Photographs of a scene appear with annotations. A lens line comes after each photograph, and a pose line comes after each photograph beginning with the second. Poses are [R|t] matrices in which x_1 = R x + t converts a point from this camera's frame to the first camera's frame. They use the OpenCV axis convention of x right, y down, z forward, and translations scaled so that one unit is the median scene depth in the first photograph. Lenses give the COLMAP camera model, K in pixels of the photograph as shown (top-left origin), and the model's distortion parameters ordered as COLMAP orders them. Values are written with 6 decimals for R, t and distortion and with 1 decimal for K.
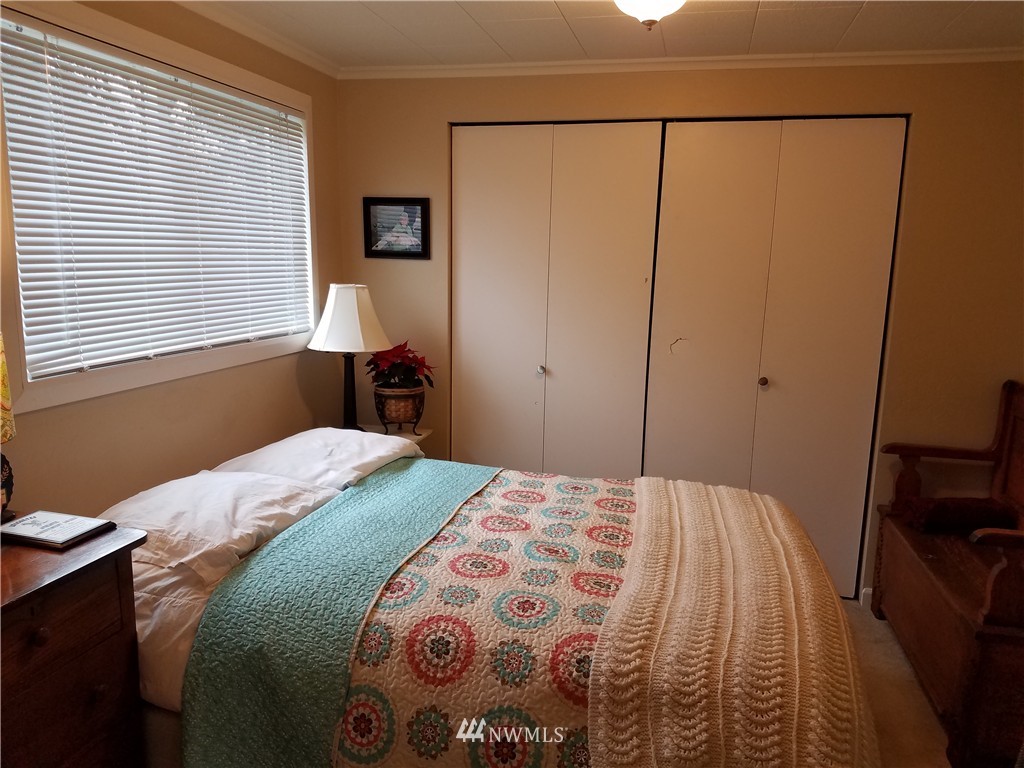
lens RADIAL K [[792.7, 0, 507.5], [0, 792.7, 412.5], [0, 0, 1]] dist [0.183583, -0.237119]
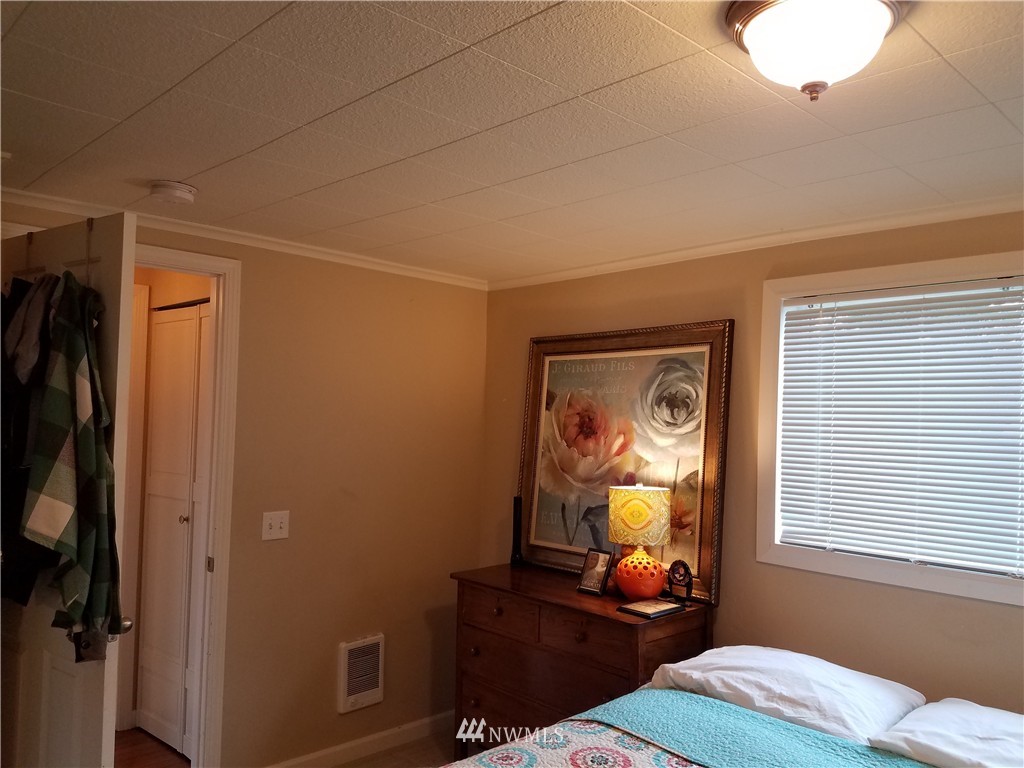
lens RADIAL K [[792.7, 0, 507.5], [0, 792.7, 412.5], [0, 0, 1]] dist [0.183583, -0.237119]
pose [[-0.525953, -0.044374, -0.849355, 0.805574], [-0.210319, 0.974409, 0.079330, -0.253060], [0.824099, 0.220359, -0.521826, 1.206220]]
